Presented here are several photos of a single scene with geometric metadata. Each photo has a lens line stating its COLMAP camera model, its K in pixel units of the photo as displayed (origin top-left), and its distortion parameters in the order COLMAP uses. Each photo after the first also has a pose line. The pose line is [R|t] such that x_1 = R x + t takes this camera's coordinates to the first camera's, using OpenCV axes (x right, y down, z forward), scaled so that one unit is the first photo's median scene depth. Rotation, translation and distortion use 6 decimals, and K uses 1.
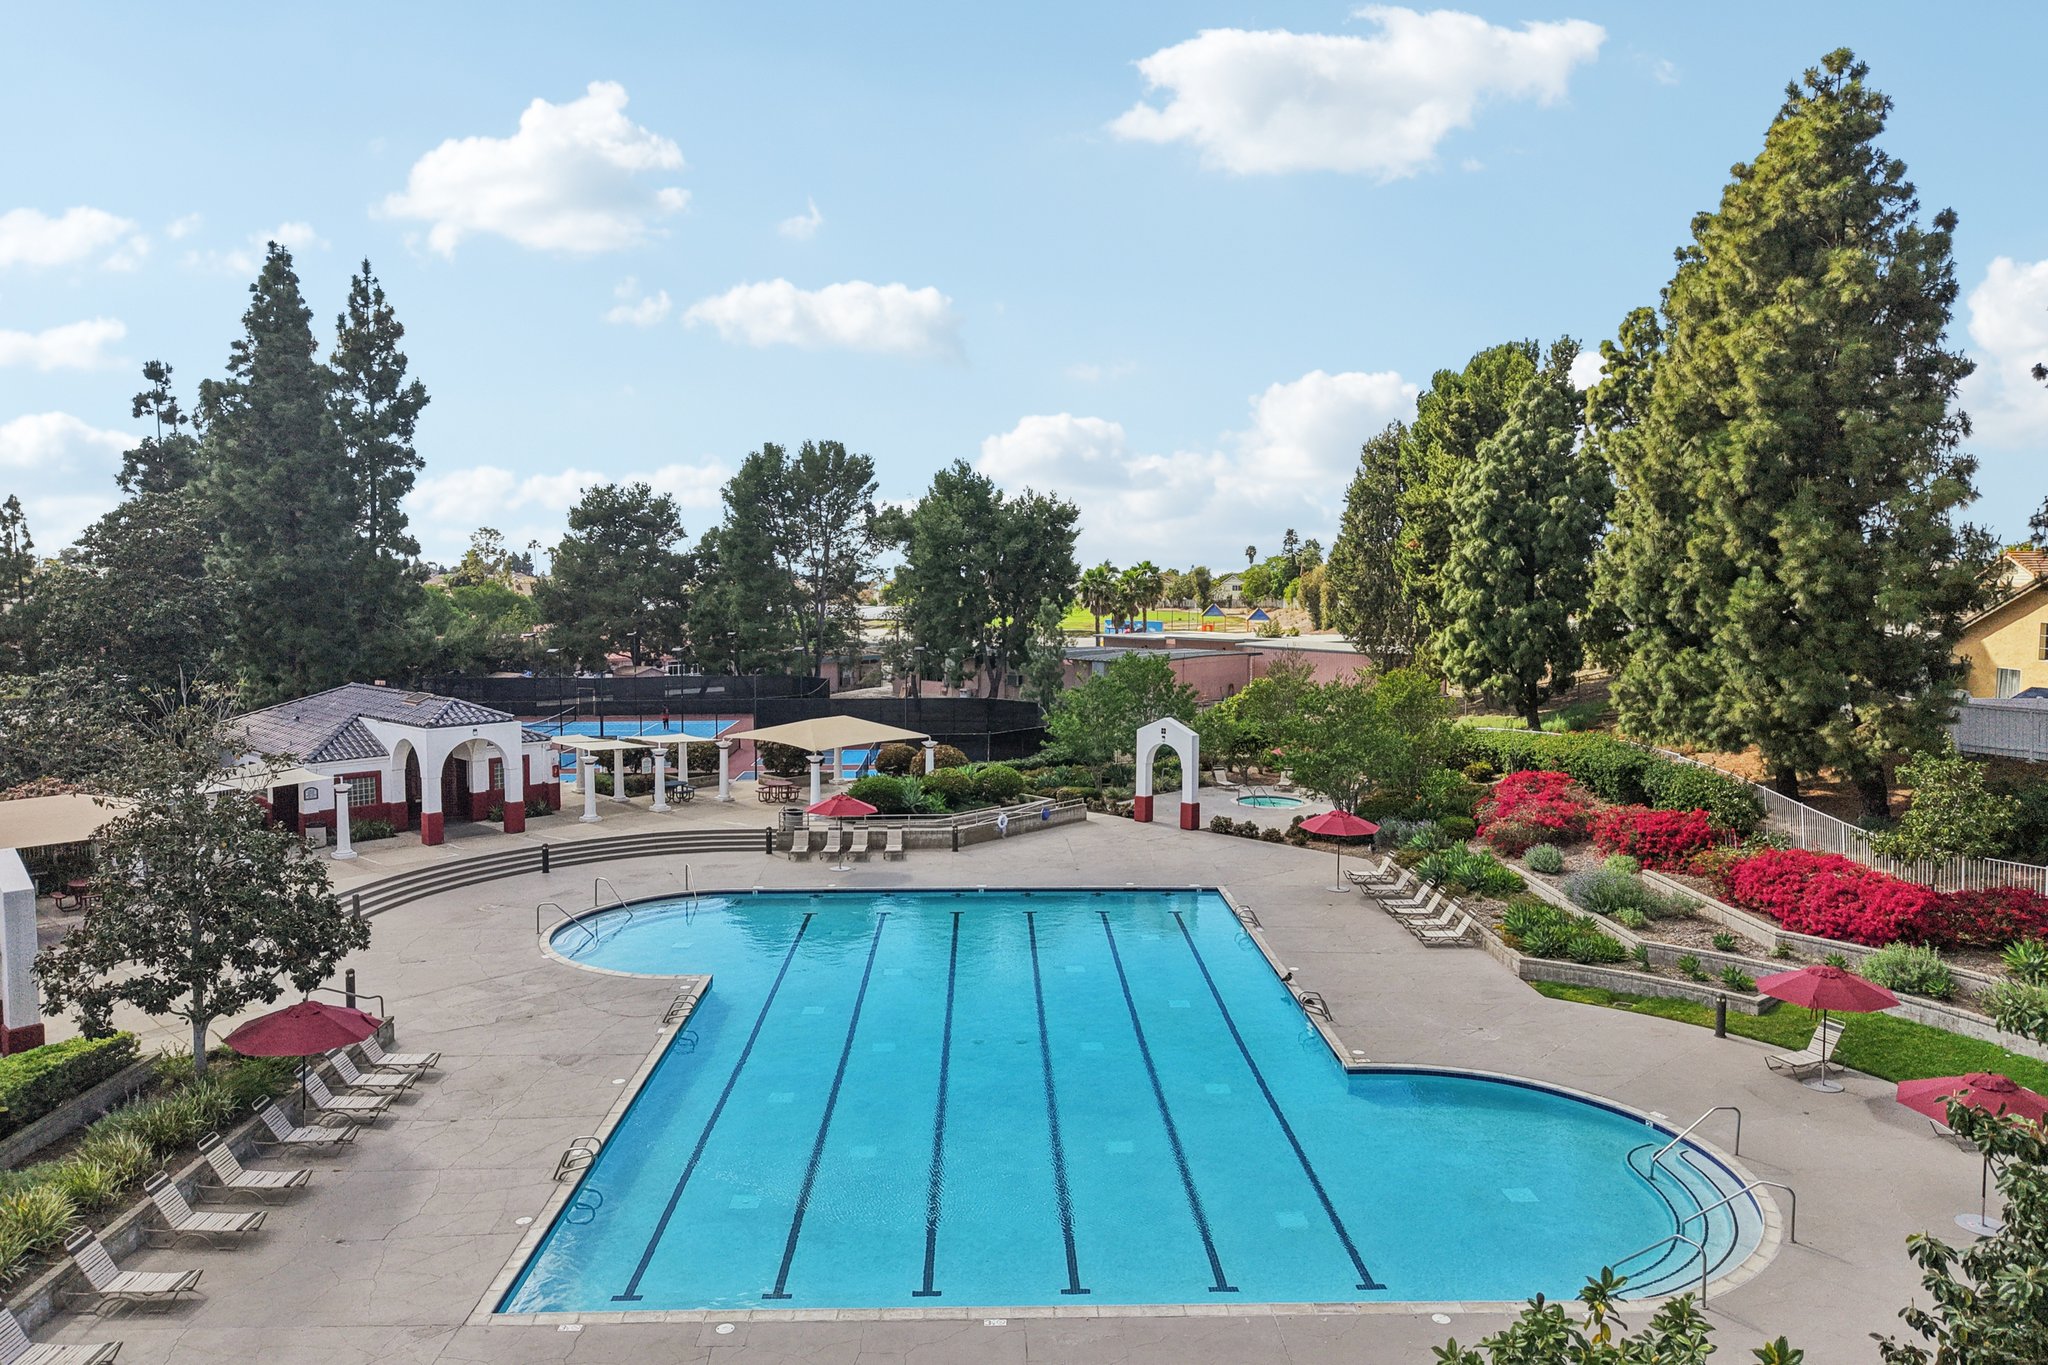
lens RADIAL K [[1392.8, 0, 1038.9], [0, 1392.8, 671.0], [0, 0, 1]] dist [-0.006022, -0.007467]
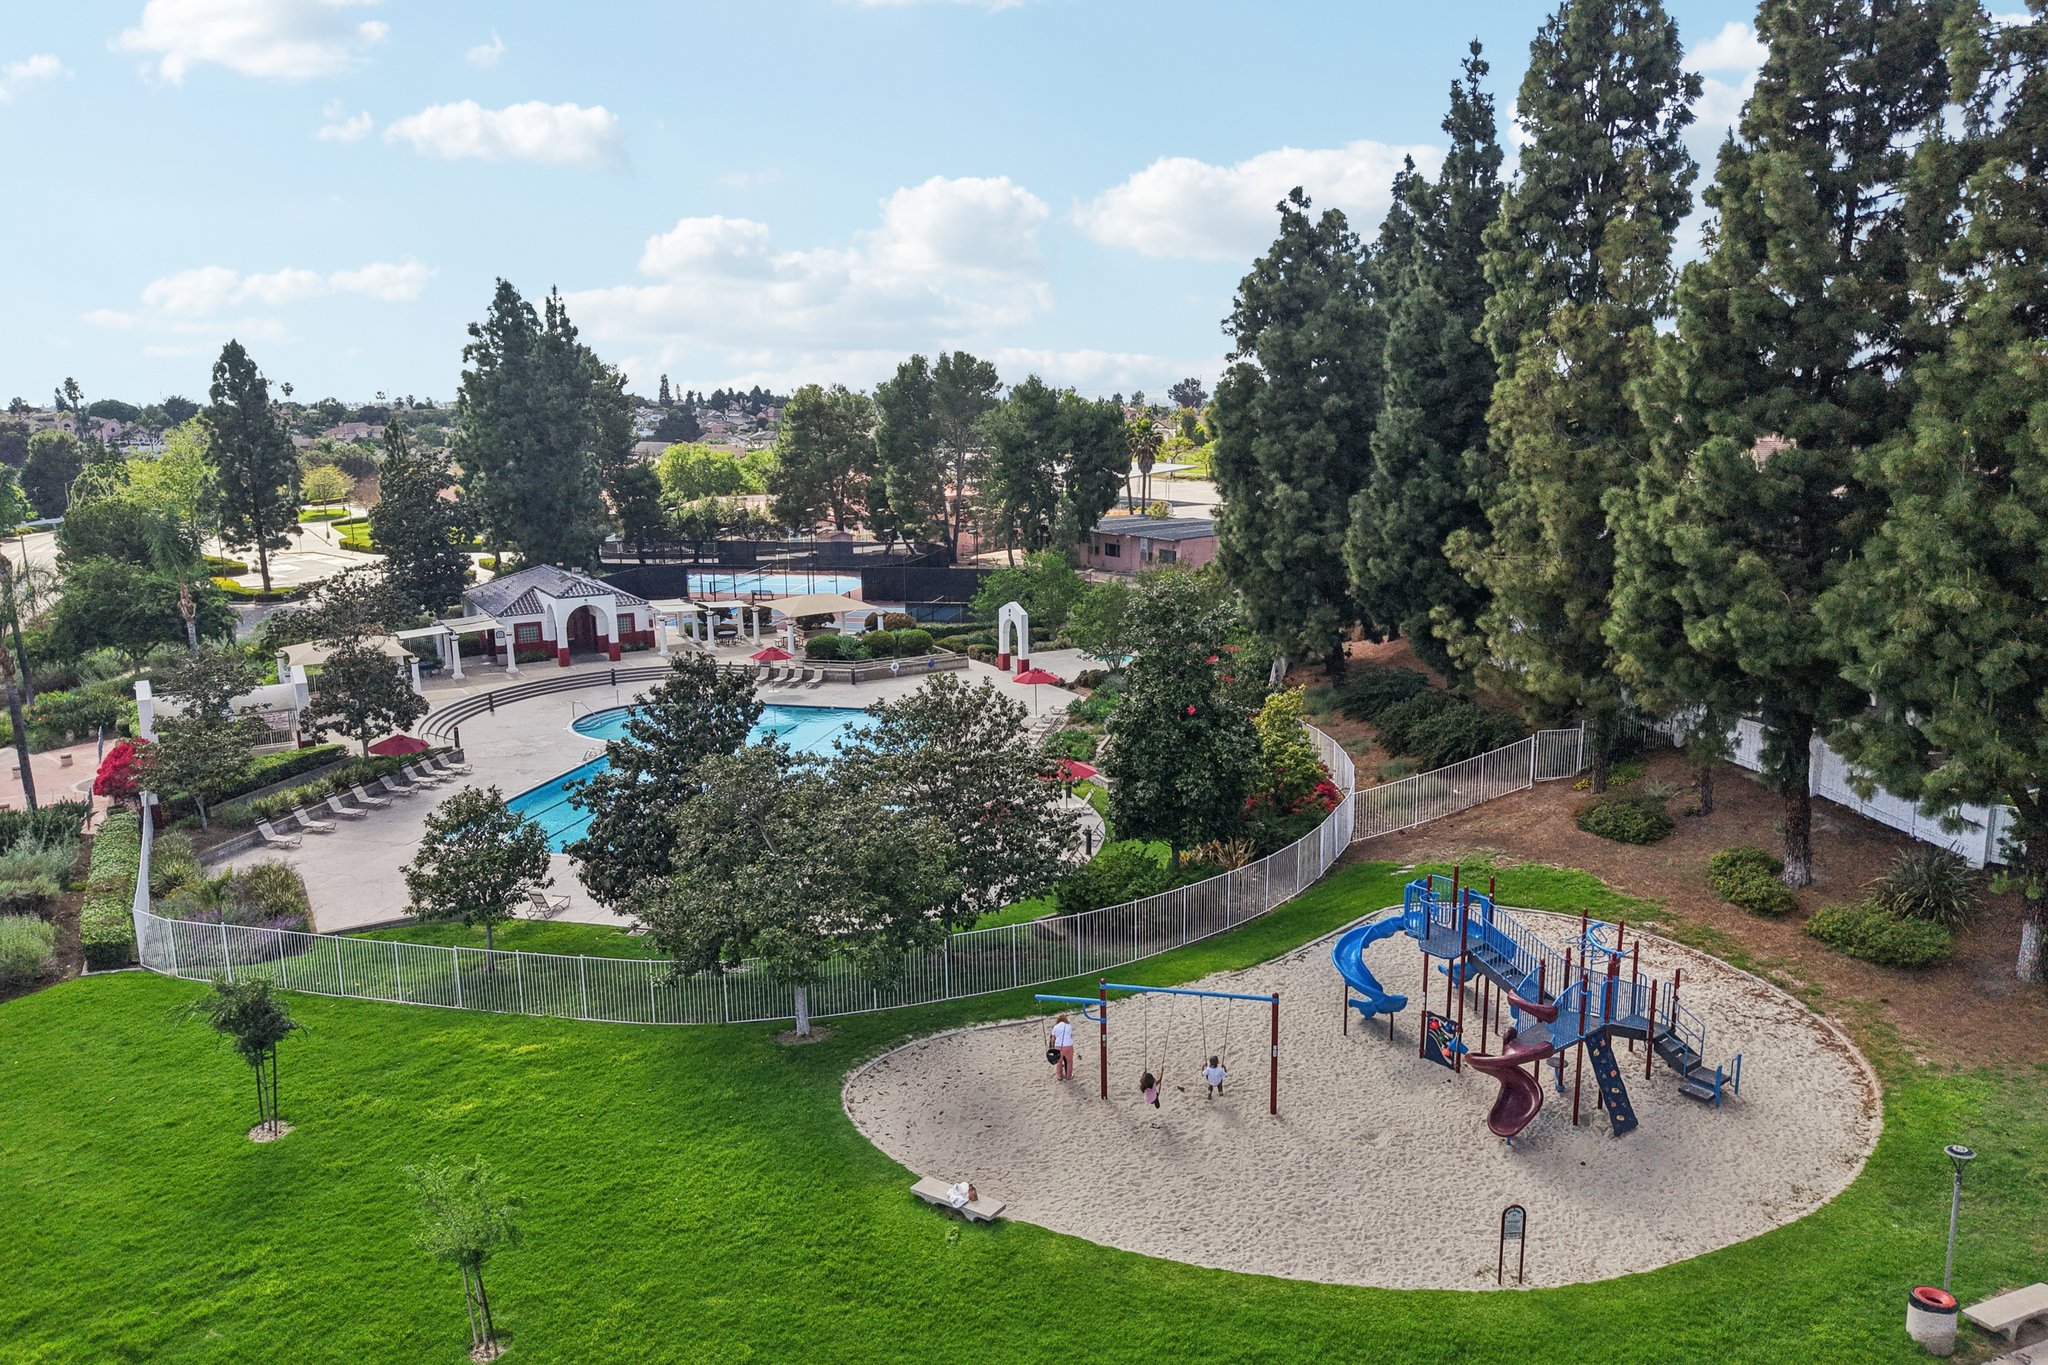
lens RADIAL K [[1392.8, 0, 1010.0], [0, 1392.8, 703.7], [0, 0, 1]] dist [-0.006022, -0.007467]
pose [[0.957782, 0.053399, -0.282493, 0.545618], [-0.010315, 0.988349, 0.151853, -0.090224], [0.287311, -0.142528, 0.947174, -0.453912]]
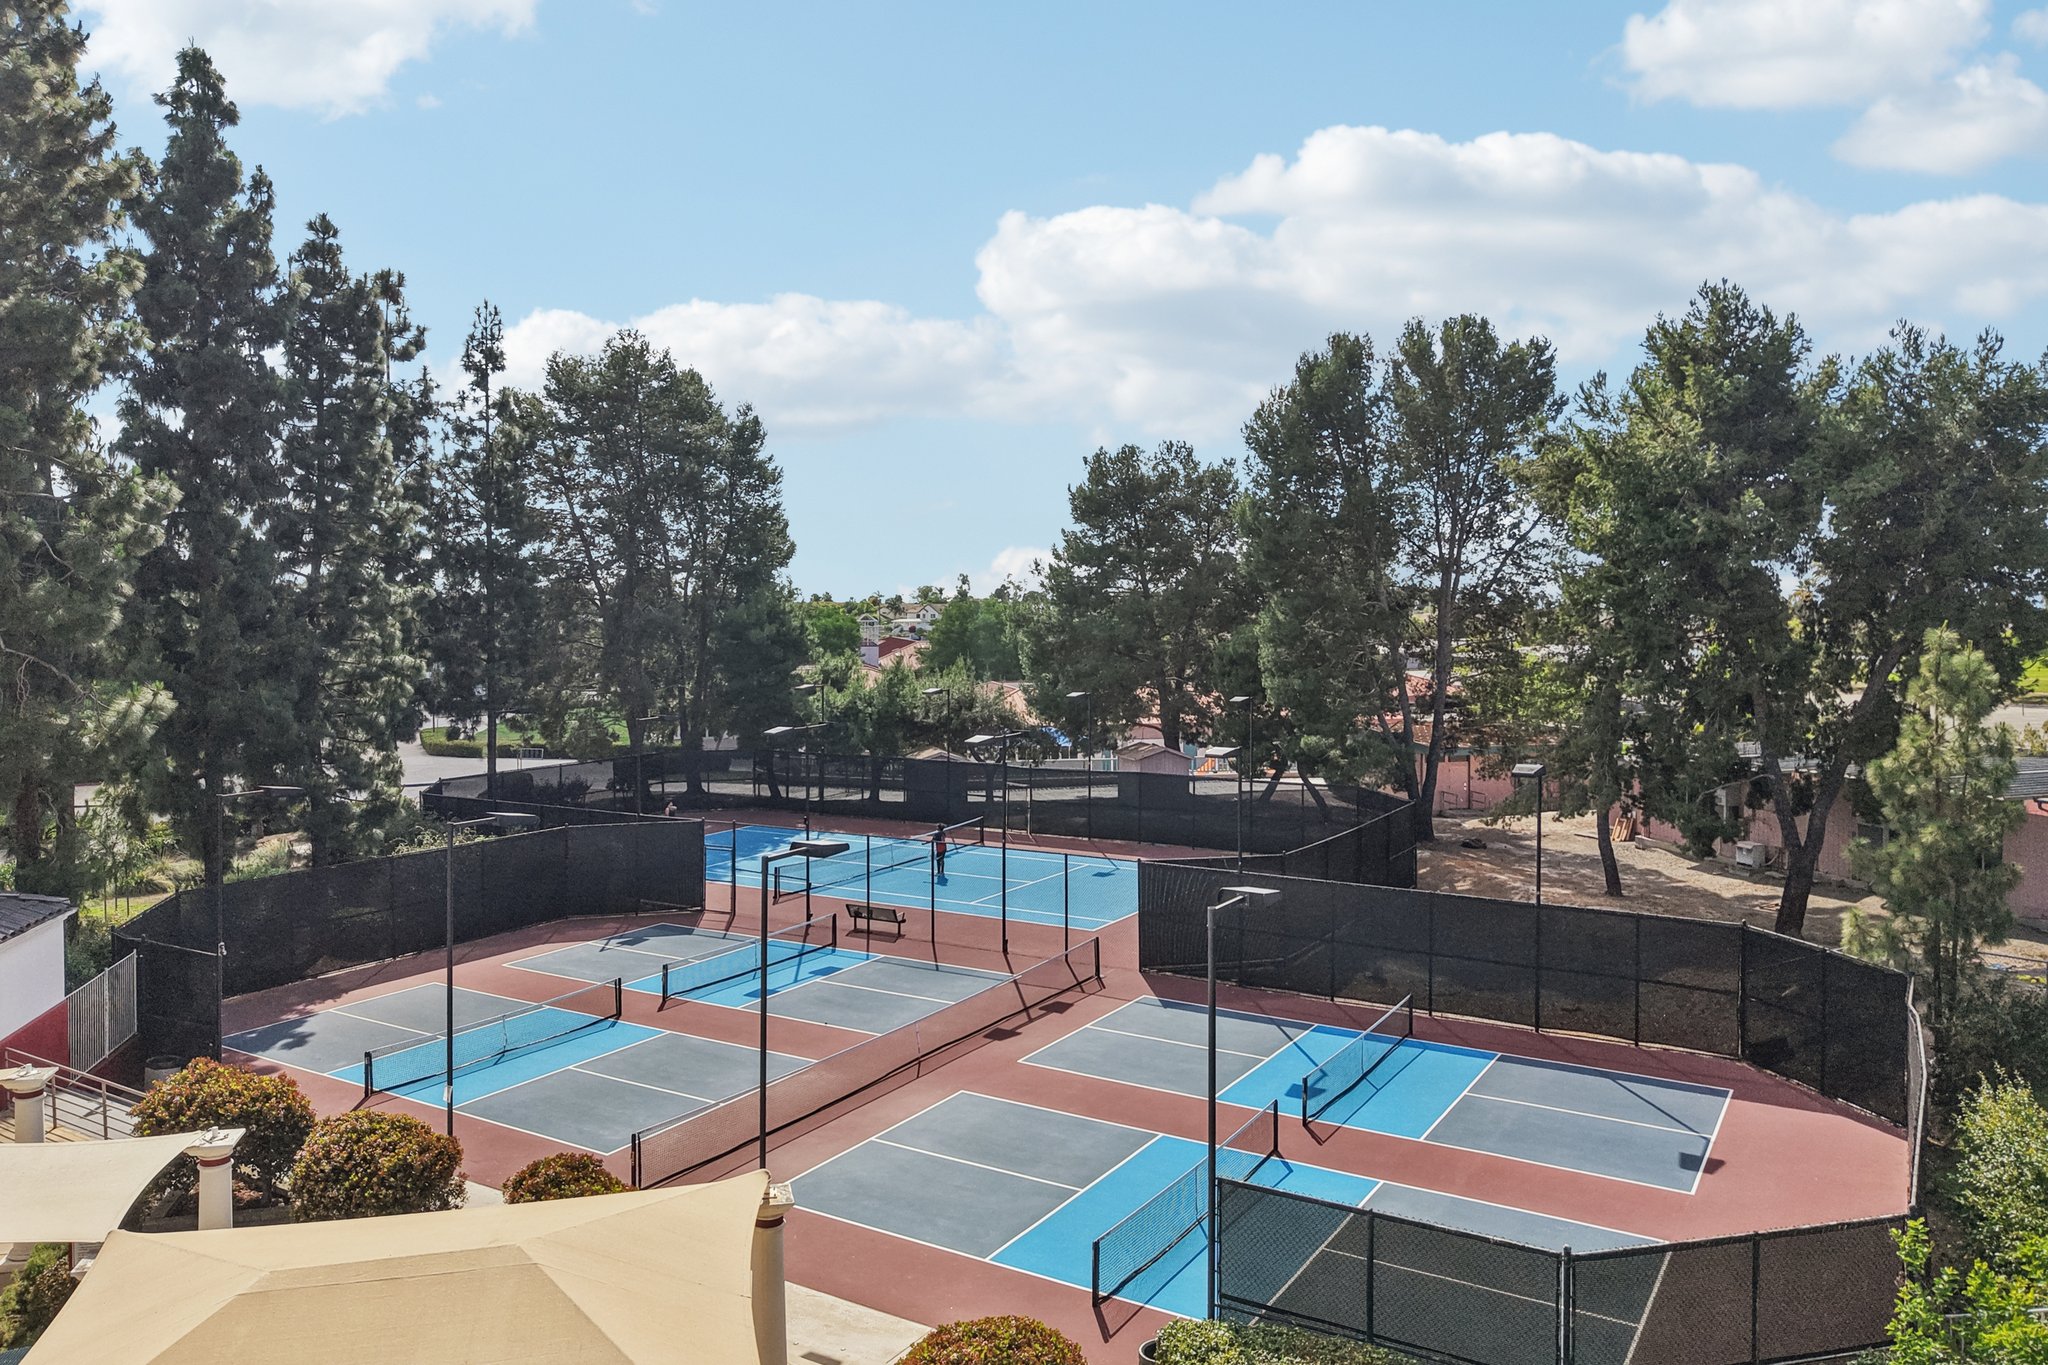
lens RADIAL K [[1392.8, 0, 1039.0], [0, 1392.8, 684.5], [0, 0, 1]] dist [-0.006022, -0.007467]
pose [[0.835895, 0.027740, -0.548189, 0.006277], [-0.035576, 0.999360, -0.003677, -0.053071], [0.547736, 0.022576, 0.836347, 1.036857]]
